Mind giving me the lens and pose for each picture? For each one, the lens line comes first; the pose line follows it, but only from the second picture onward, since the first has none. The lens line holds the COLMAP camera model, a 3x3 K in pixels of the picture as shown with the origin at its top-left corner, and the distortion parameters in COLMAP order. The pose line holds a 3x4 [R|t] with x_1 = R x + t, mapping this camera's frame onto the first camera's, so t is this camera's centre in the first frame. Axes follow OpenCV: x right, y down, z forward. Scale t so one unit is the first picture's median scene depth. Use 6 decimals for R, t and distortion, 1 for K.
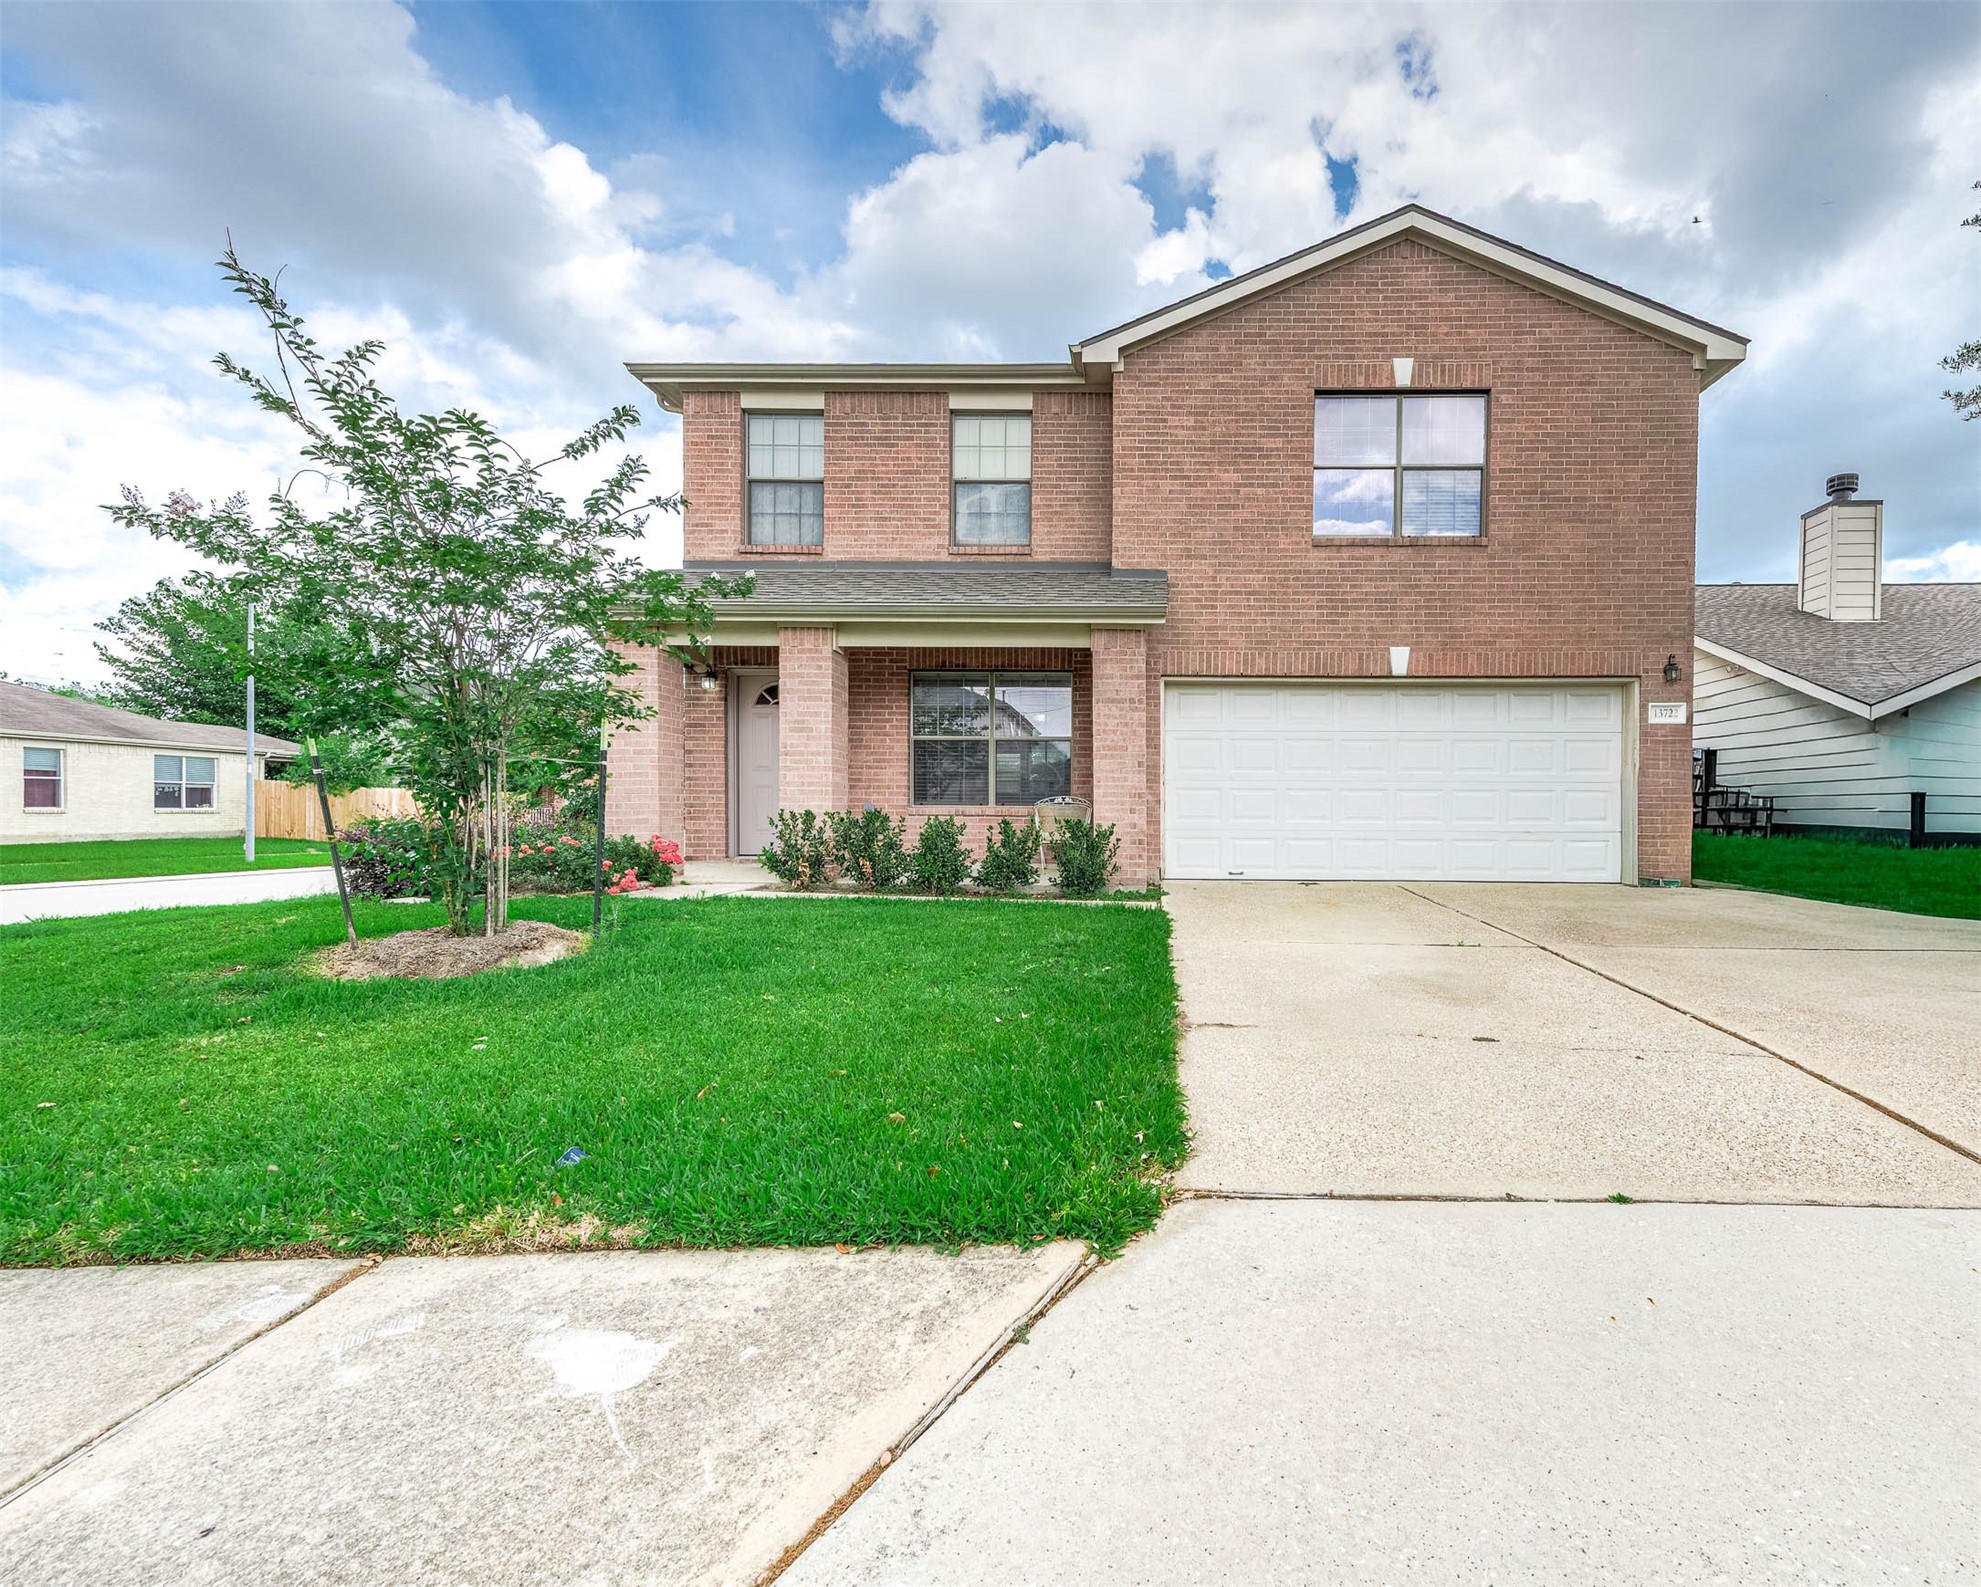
lens RADIAL K [[1003.2, 0, 1146.0], [0, 1003.2, 821.4], [0, 0, 1]] dist [0.019247, -0.000147]
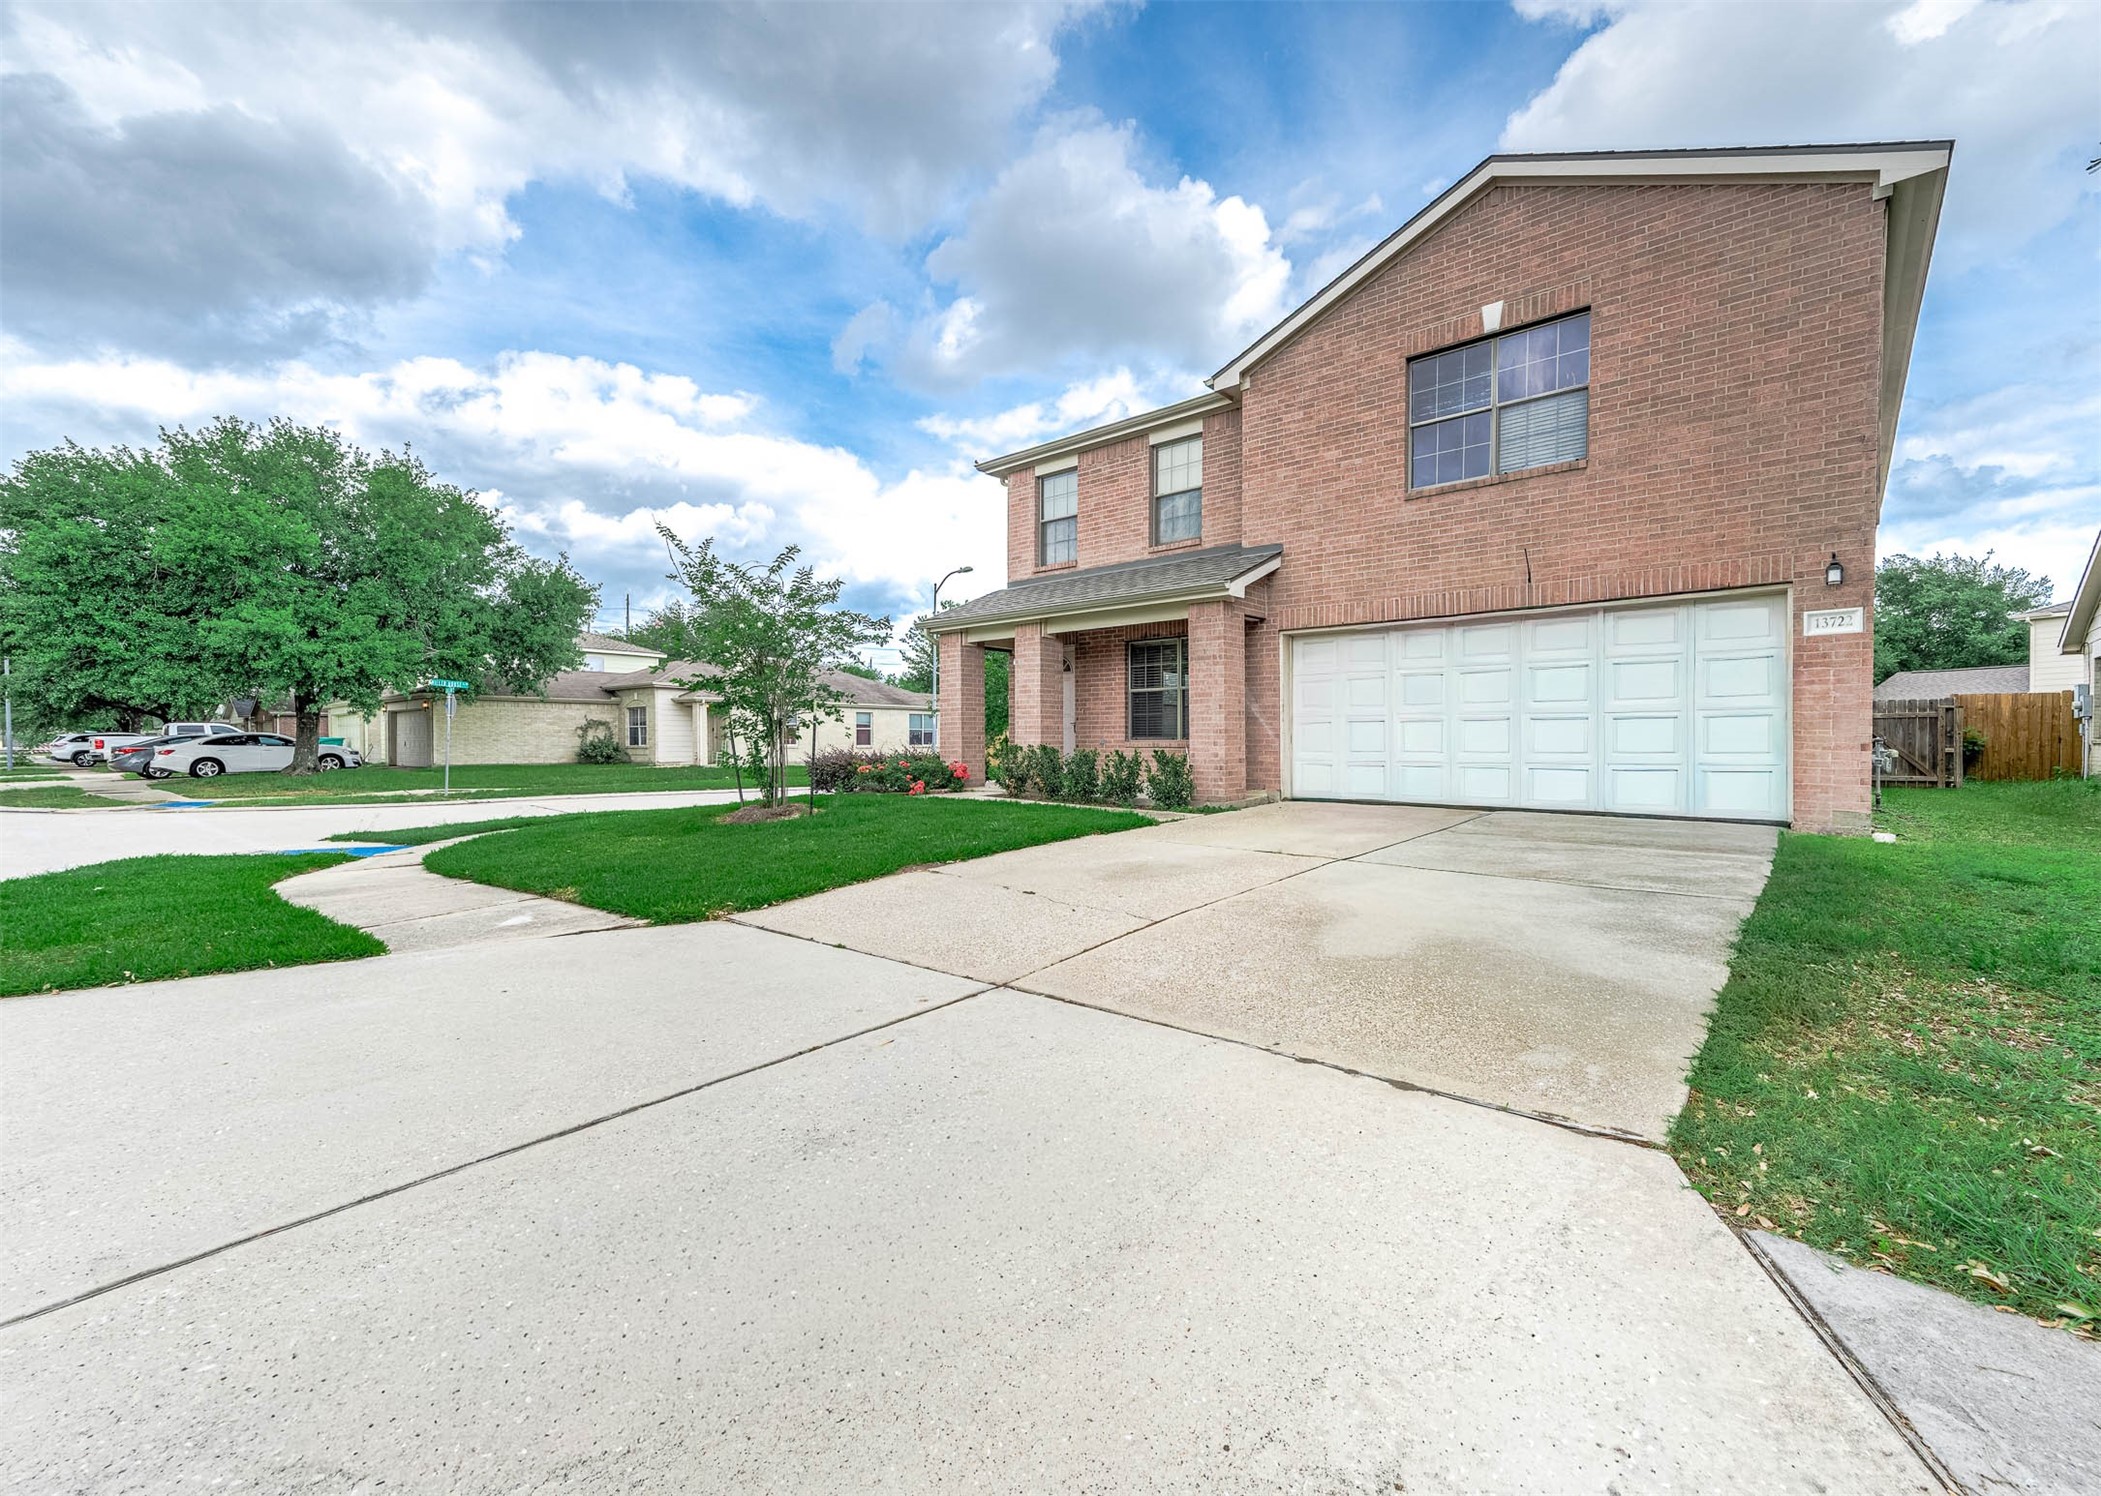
lens RADIAL K [[907.2, 0, 1050.5], [0, 907.2, 748.0], [0, 0, 1]] dist [0.018566, 0.000029]
pose [[0.757095, -0.004610, -0.653288, 0.522201], [0.001939, 0.999987, -0.004809, 0.000190], [0.653301, 0.002374, 0.757094, -0.005334]]
